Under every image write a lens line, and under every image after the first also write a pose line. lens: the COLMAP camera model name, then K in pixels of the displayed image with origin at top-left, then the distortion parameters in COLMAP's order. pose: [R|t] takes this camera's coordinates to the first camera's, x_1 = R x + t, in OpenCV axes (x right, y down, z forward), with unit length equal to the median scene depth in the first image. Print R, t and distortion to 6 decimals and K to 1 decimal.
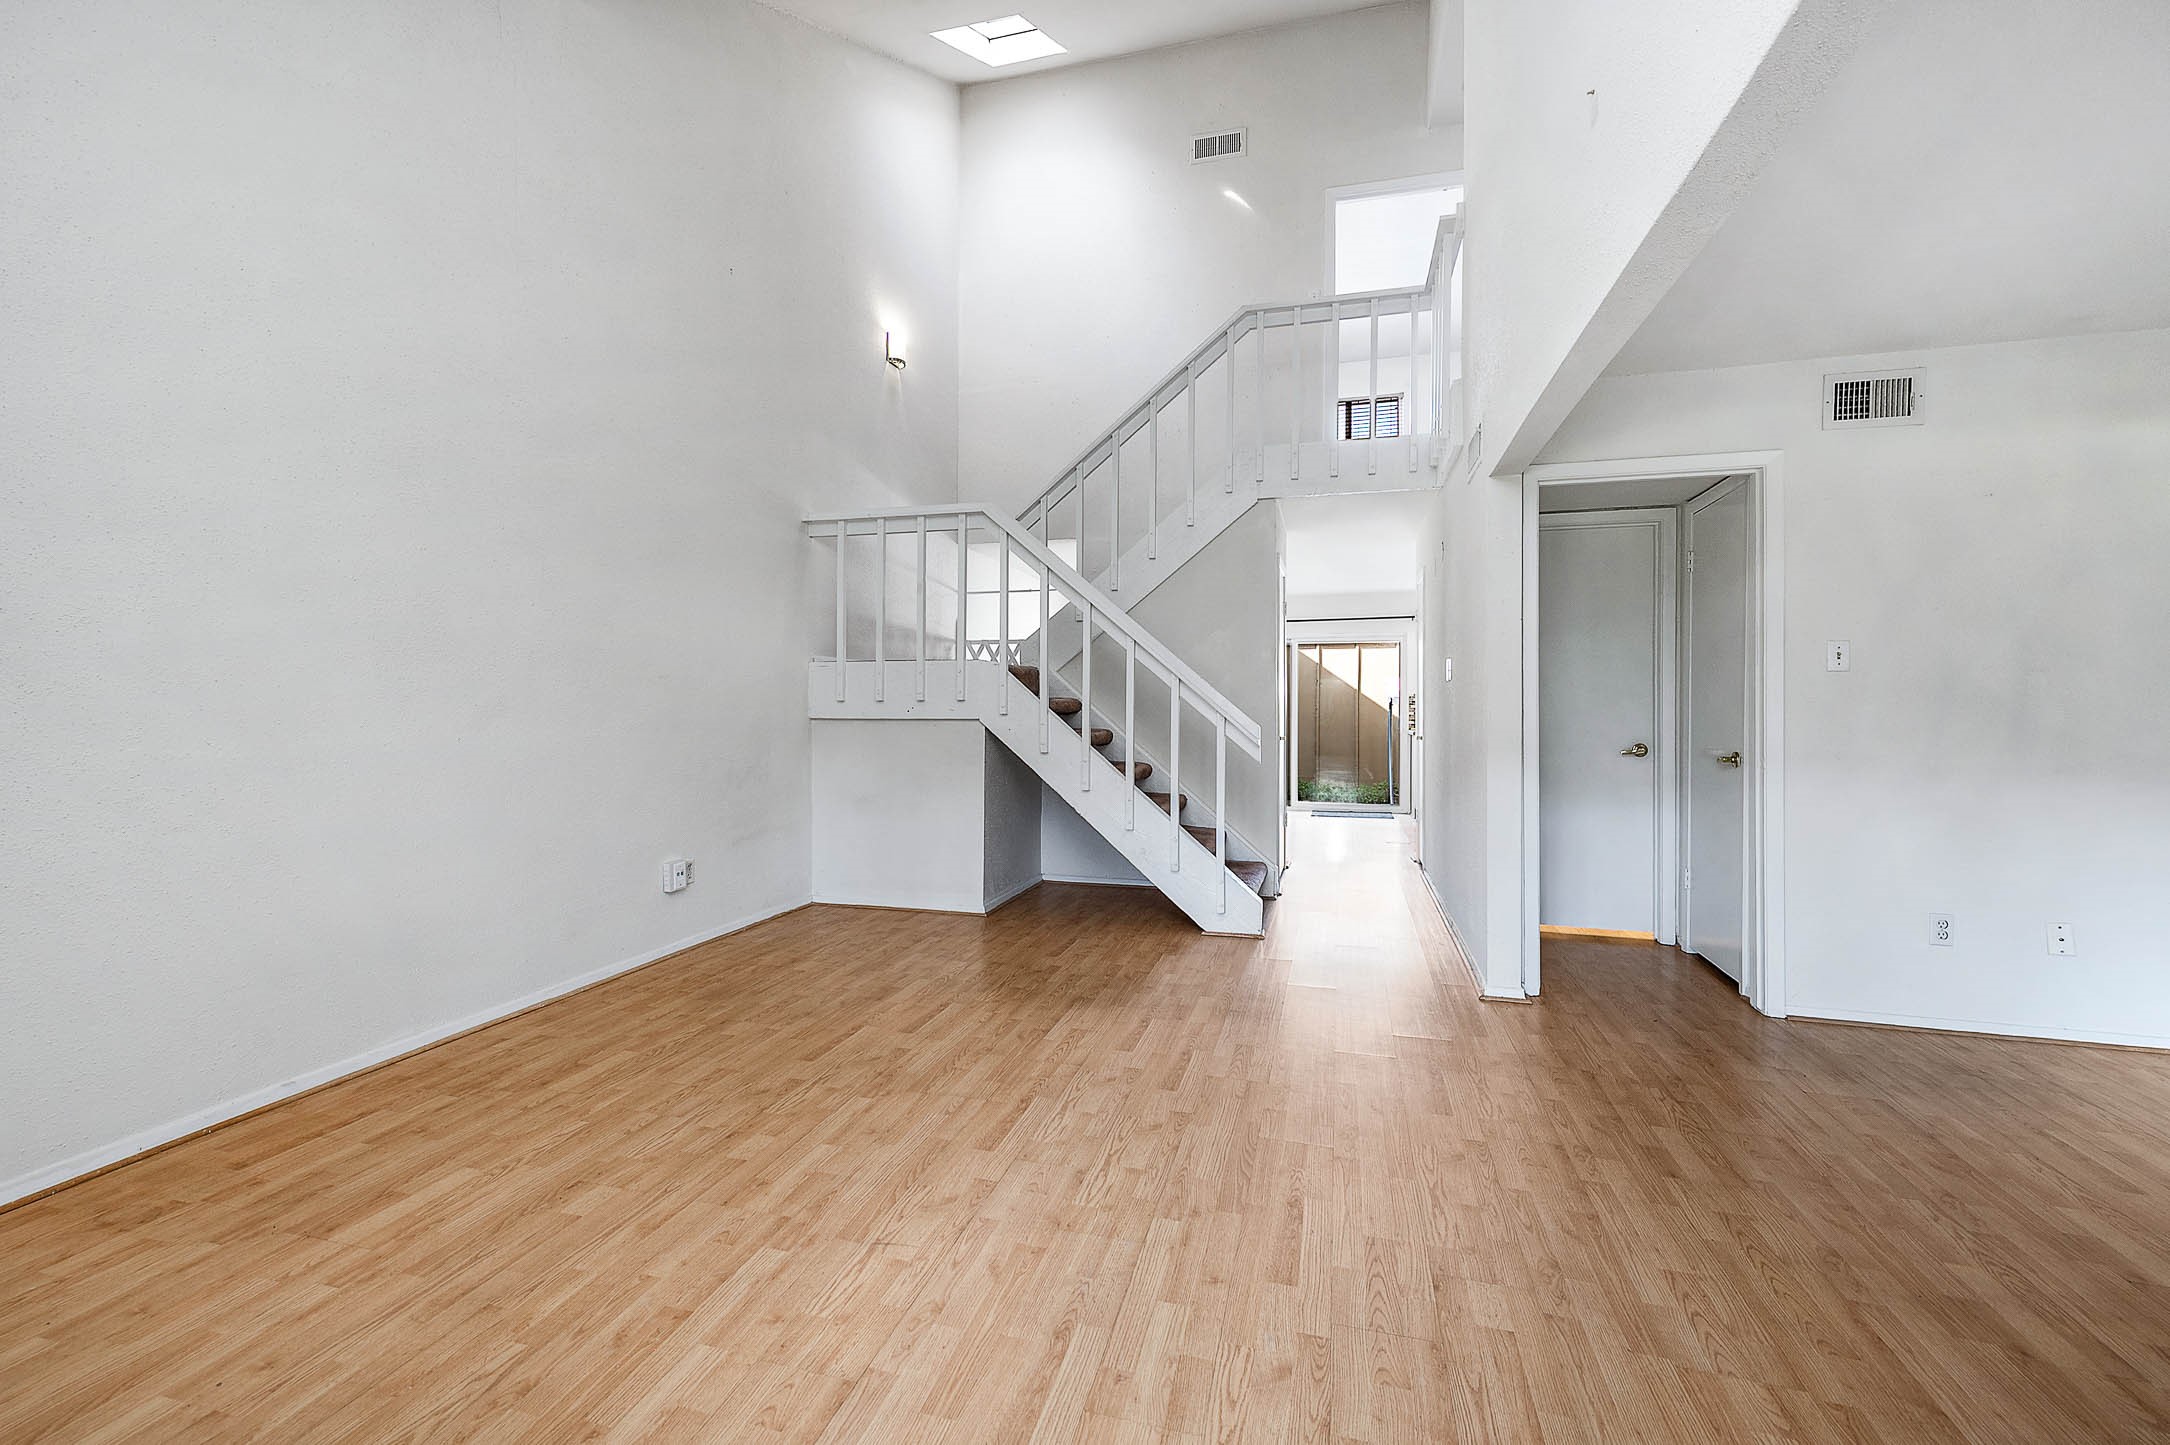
lens RADIAL K [[943.8, 0, 1077.3], [0, 943.8, 703.3], [0, 0, 1]] dist [0.024580, -0.000037]
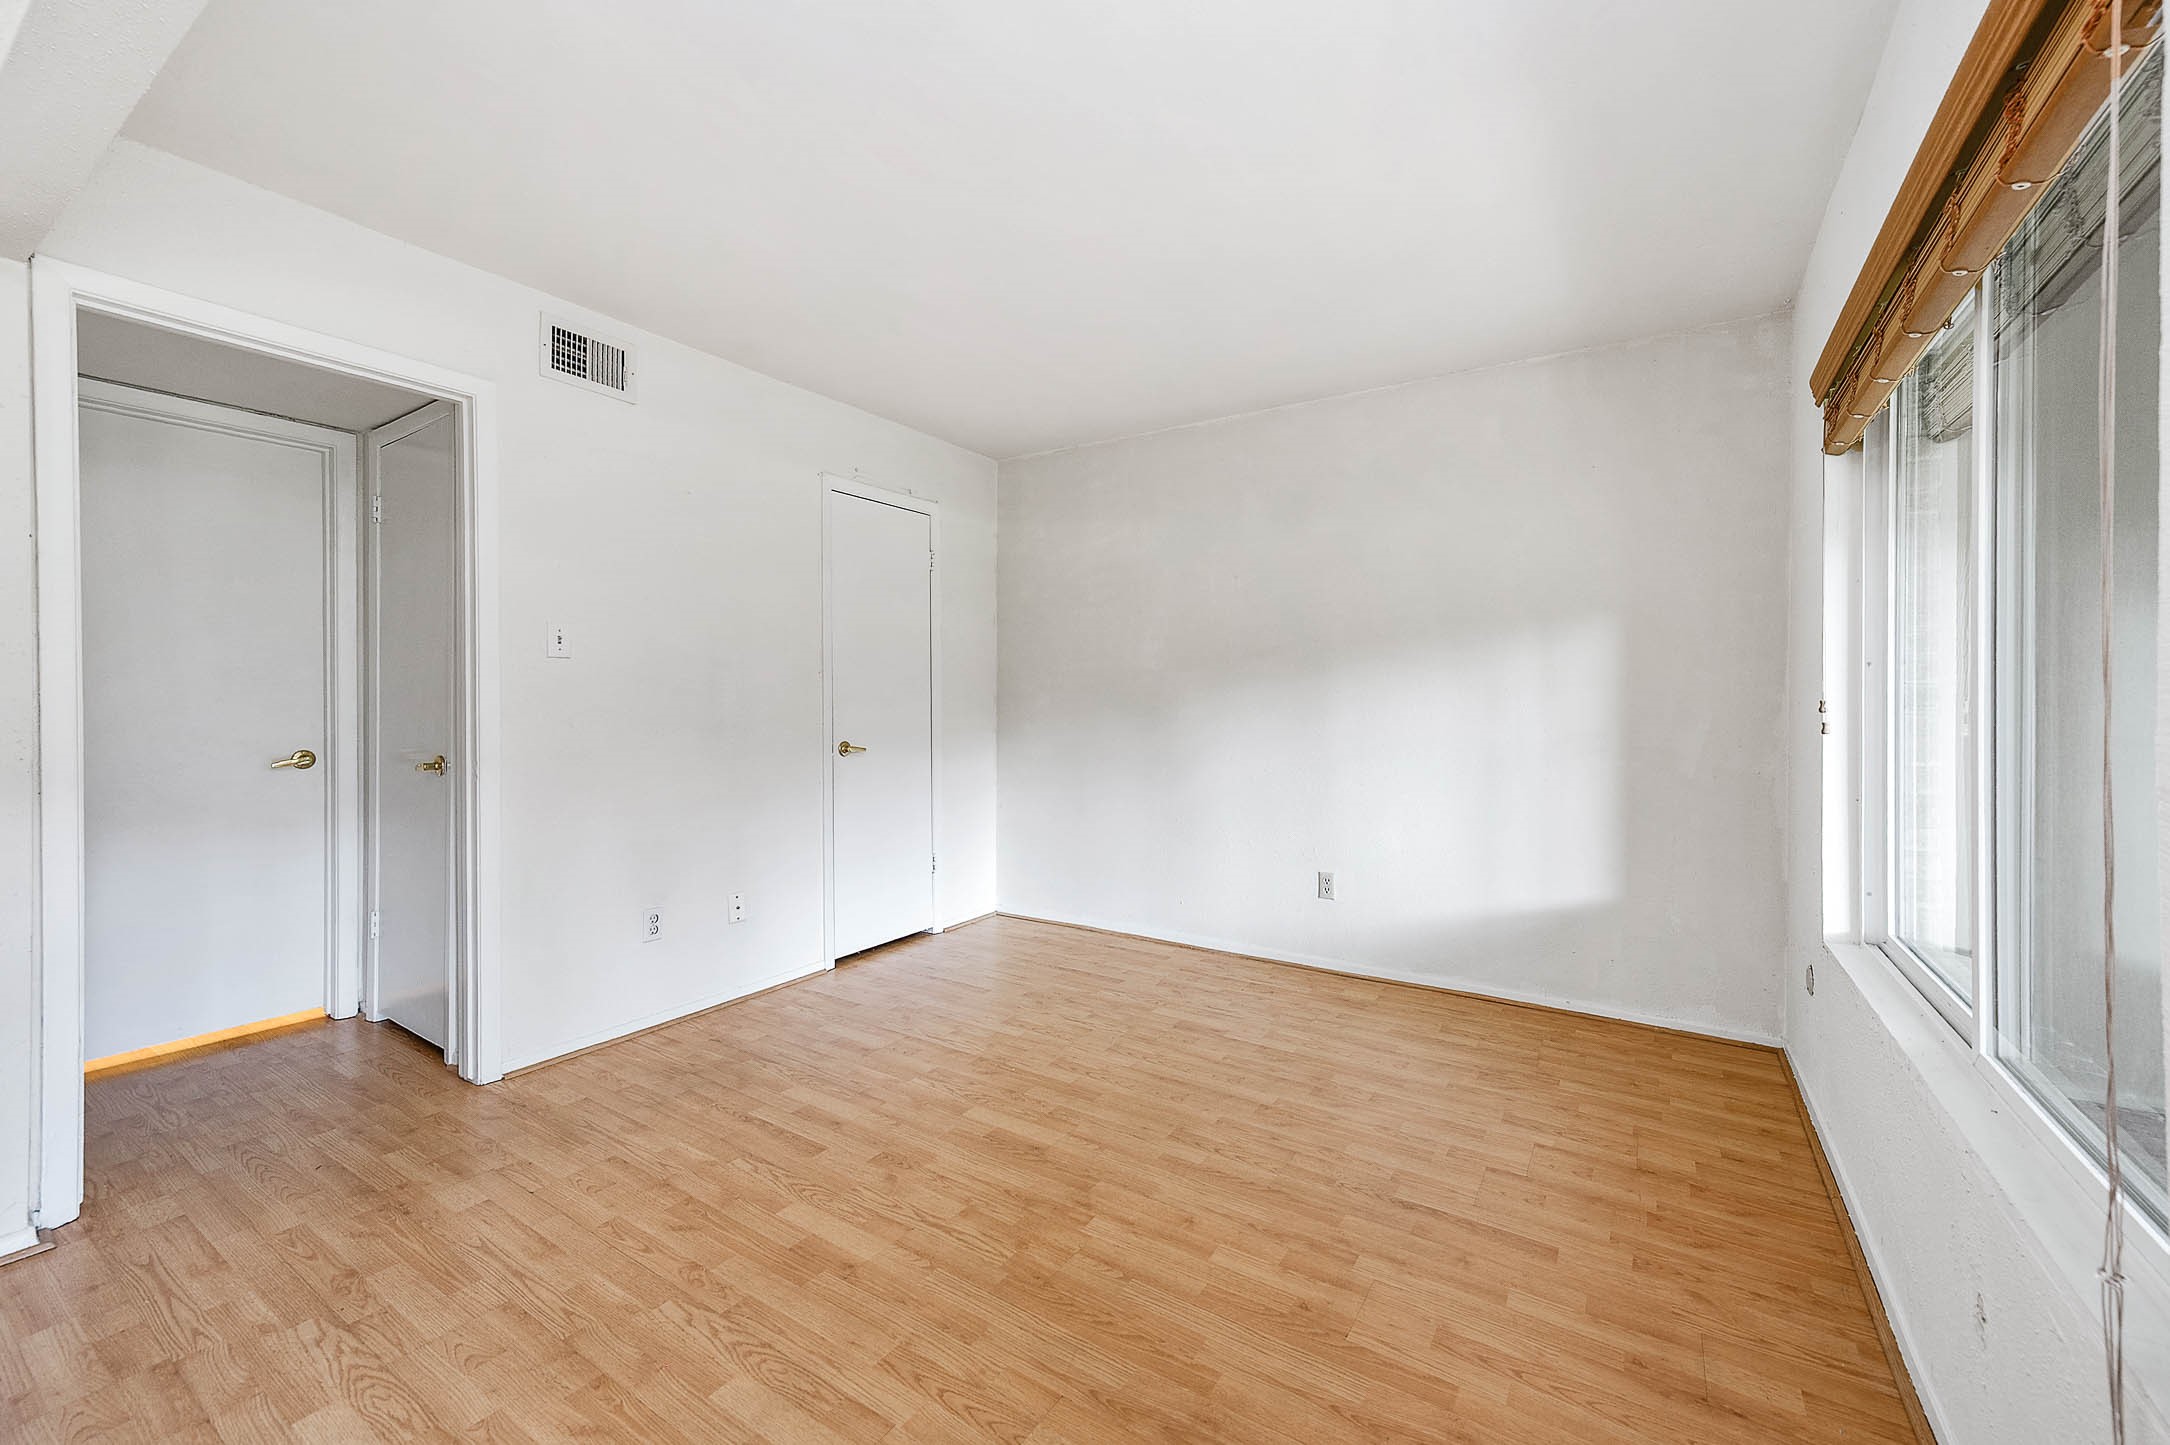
lens RADIAL K [[853.9, 0, 1083.0], [0, 853.9, 703.6], [0, 0, 1]] dist [0.012413, 0.000301]
pose [[0.313688, -0.006298, 0.949505, 0.205996], [0.001418, 0.999980, 0.006165, 0.004848], [-0.949525, -0.000587, 0.313691, 0.310690]]
